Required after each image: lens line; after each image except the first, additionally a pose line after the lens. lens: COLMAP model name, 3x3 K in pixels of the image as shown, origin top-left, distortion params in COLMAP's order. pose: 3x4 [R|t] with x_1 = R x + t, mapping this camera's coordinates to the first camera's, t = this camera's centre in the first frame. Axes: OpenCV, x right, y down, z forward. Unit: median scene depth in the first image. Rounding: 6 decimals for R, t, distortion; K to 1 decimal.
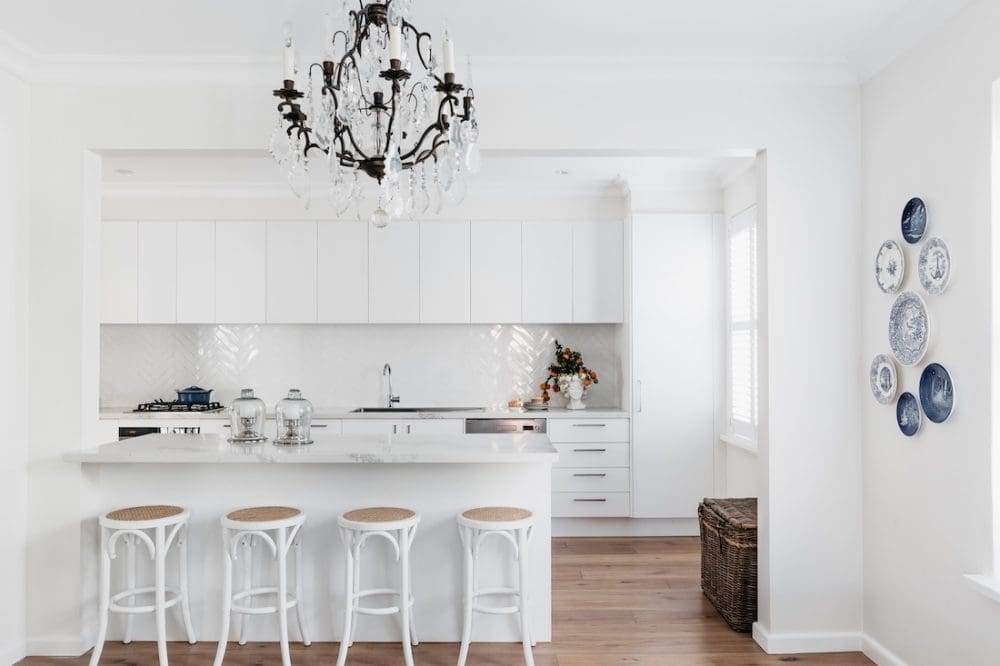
lens RADIAL K [[1493.5, 0, 500.0], [0, 1493.5, 333.0], [0, 0, 1]] dist [0.188391, -0.006519]
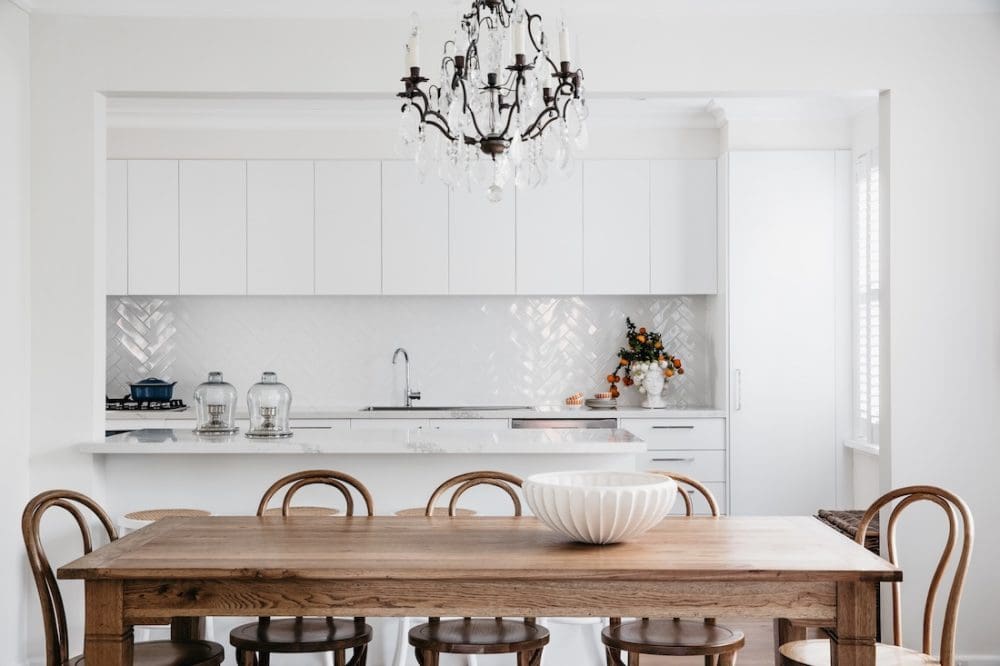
lens RADIAL K [[2329.6, 0, 500.0], [0, 2329.6, 333.0], [0, 0, 1]] dist [0.495442, 0.178771]
pose [[0.999968, -0.000065, -0.008014, -0.018260], [0.000140, 0.999957, 0.009272, 0.001934], [0.008013, -0.009273, 0.999925, -0.188225]]
